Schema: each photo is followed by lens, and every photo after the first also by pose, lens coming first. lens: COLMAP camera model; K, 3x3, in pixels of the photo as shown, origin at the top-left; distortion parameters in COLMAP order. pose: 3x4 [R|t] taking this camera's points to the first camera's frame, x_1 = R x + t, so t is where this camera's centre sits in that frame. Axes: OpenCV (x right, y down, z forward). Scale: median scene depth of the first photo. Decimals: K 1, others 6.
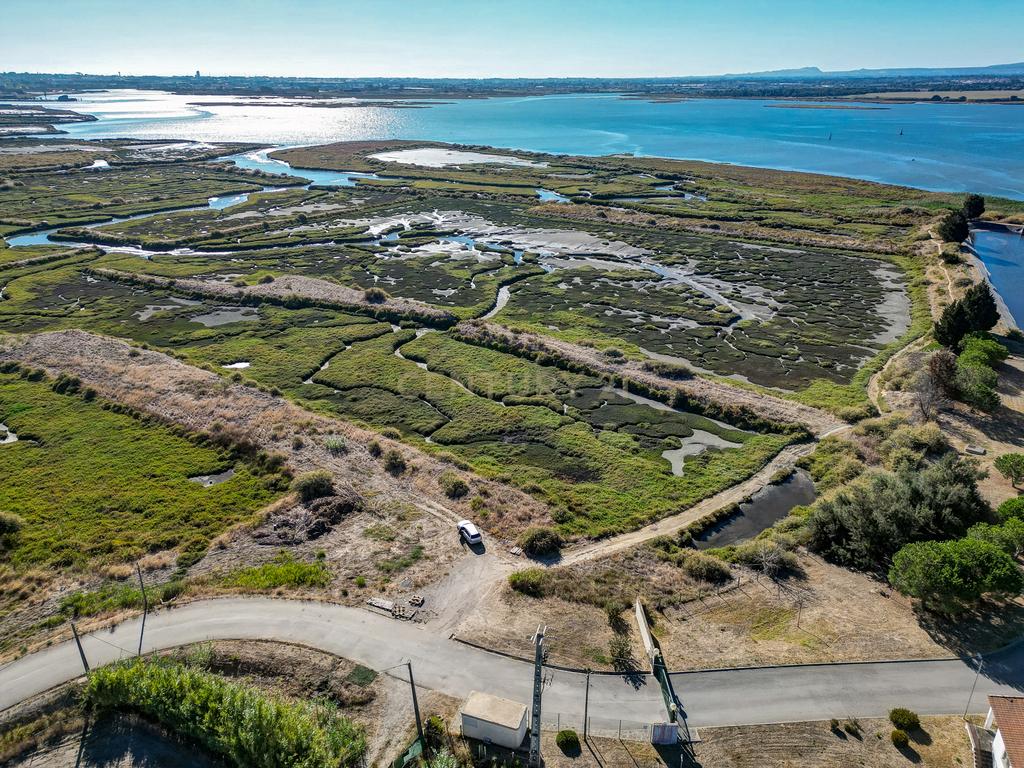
lens RADIAL K [[716.7, 0, 515.8], [0, 716.7, 387.0], [0, 0, 1]] dist [0.061412, -0.048739]
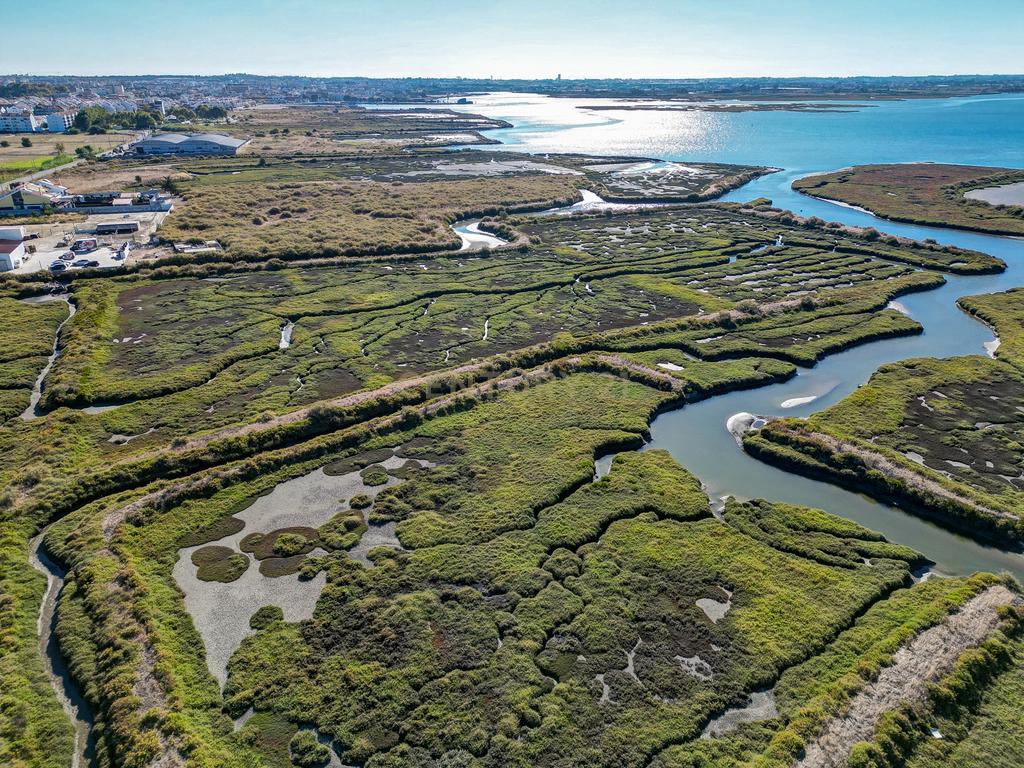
lens RADIAL K [[716.7, 0, 511.8], [0, 716.7, 382.2], [0, 0, 1]] dist [0.061412, -0.048739]
pose [[0.911541, 0.157310, -0.379931, -0.538967], [-0.159824, 0.986825, 0.025141, -0.204040], [0.378880, 0.037805, 0.924673, 0.486329]]
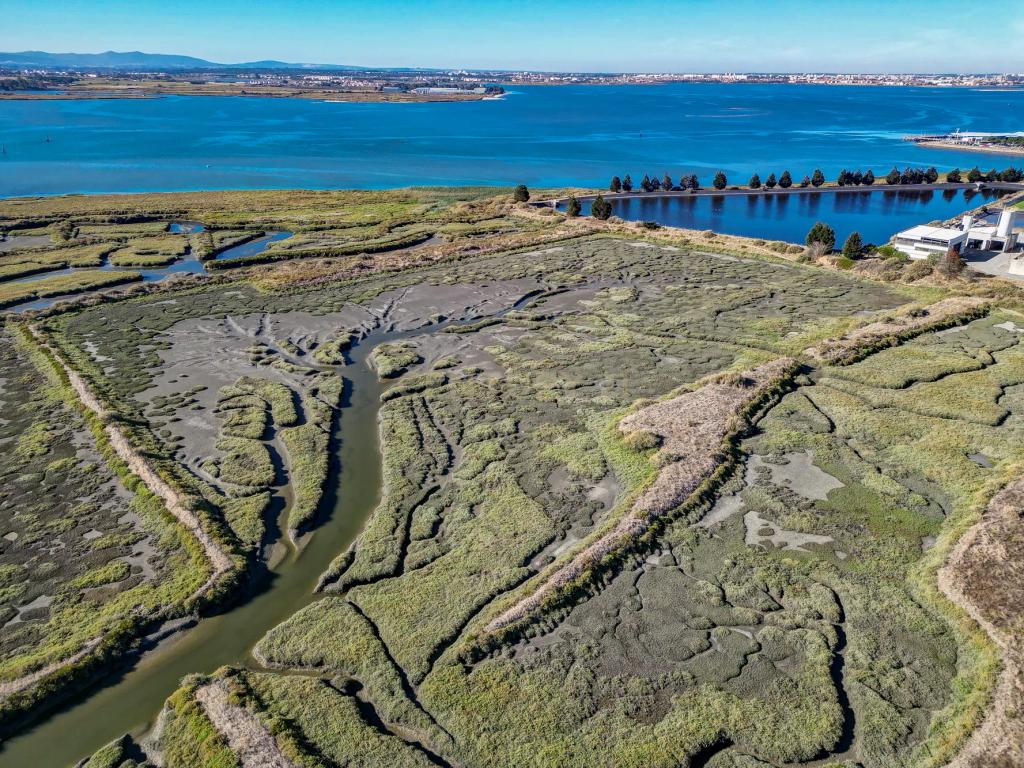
lens RADIAL K [[716.7, 0, 515.9], [0, 716.7, 383.9], [0, 0, 1]] dist [0.061412, -0.048739]
pose [[0.244831, -0.383213, 0.890621, -0.632993], [0.372743, 0.885185, 0.278408, -0.283310], [-0.895053, 0.263810, 0.359561, 0.570396]]
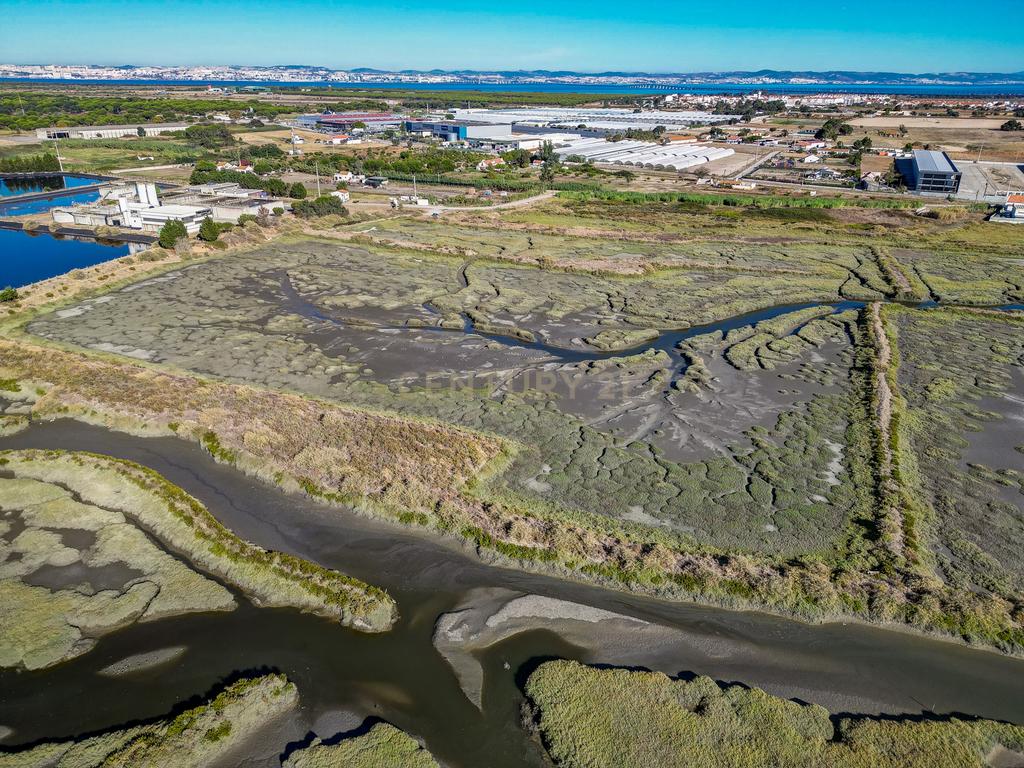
lens RADIAL K [[716.7, 0, 515.1], [0, 716.7, 382.3], [0, 0, 1]] dist [0.061412, -0.048739]
pose [[-0.980827, 0.066164, -0.183306, 0.086870], [-0.085636, 0.698595, 0.710374, -0.593250], [0.175058, 0.712451, -0.679535, 1.313028]]
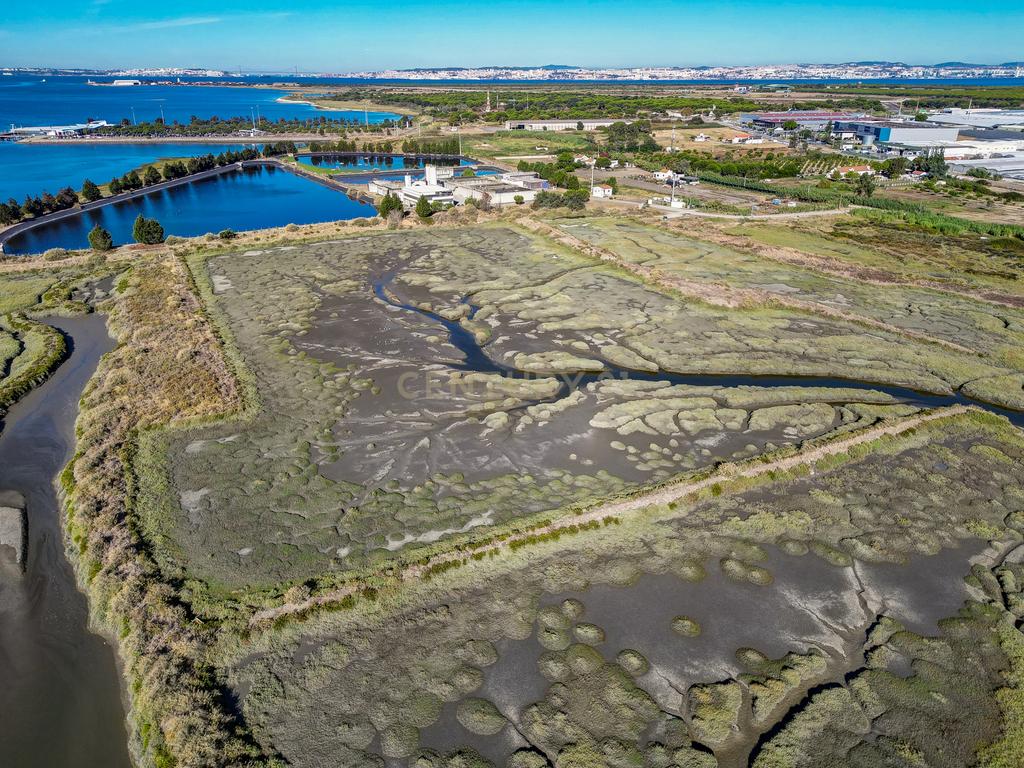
lens RADIAL K [[716.7, 0, 515.2], [0, 716.7, 398.9], [0, 0, 1]] dist [0.061412, -0.048739]
pose [[-0.880585, -0.197276, 0.430874, -0.347975], [0.182704, 0.697606, 0.692795, -0.555359], [-0.437252, 0.688787, -0.578259, 1.231280]]
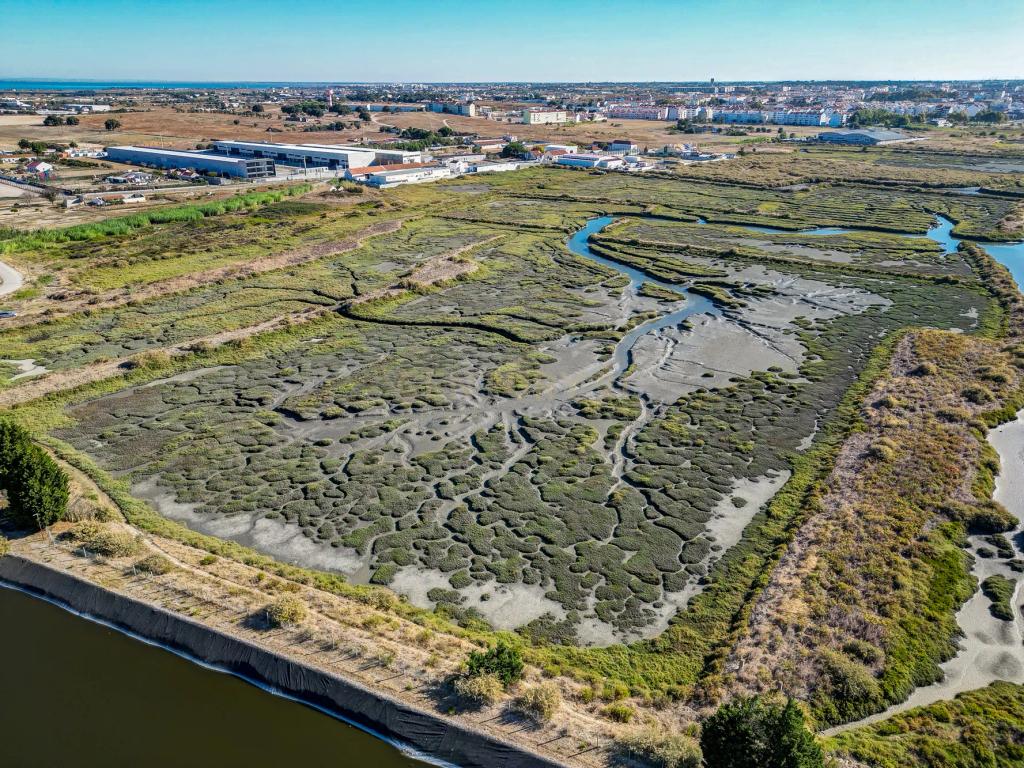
lens RADIAL K [[716.7, 0, 511.4], [0, 716.7, 383.7], [0, 0, 1]] dist [0.061412, -0.048739]
pose [[0.001307, 0.384604, -0.923081, 0.615223], [-0.394575, 0.848385, 0.352923, -0.299871], [0.918863, 0.363763, 0.152864, 0.641453]]
